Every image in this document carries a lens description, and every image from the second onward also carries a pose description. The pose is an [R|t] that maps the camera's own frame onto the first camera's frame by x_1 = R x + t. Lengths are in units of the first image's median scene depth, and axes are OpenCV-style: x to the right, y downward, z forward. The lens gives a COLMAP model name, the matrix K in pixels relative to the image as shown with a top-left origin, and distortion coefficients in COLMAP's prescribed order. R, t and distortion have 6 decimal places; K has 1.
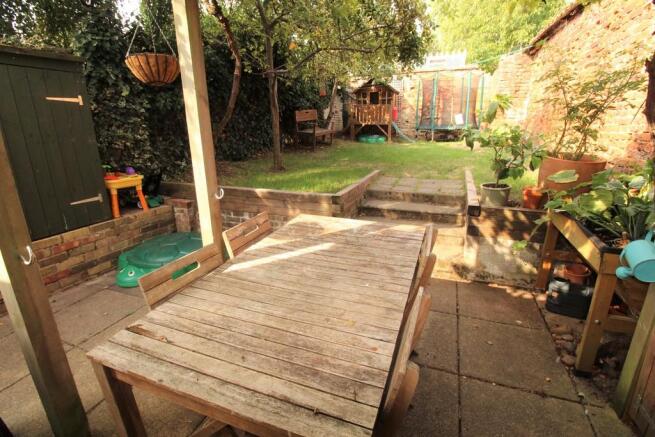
lens RADIAL K [[309.8, 0, 327.2], [0, 309.8, 216.6], [0, 0, 1]] dist [0.003270, 0.000546]
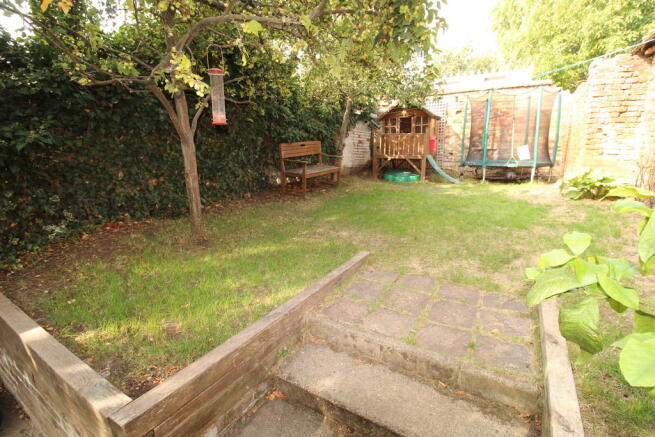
lens RADIAL K [[309.8, 0, 328.3], [0, 309.8, 217.5], [0, 0, 1]] dist [0.003270, 0.000546]
pose [[0.986436, 0.036320, -0.160080, 0.095467], [-0.048146, 0.996340, -0.070631, -0.087605], [0.156928, 0.077380, 0.984574, 0.223878]]
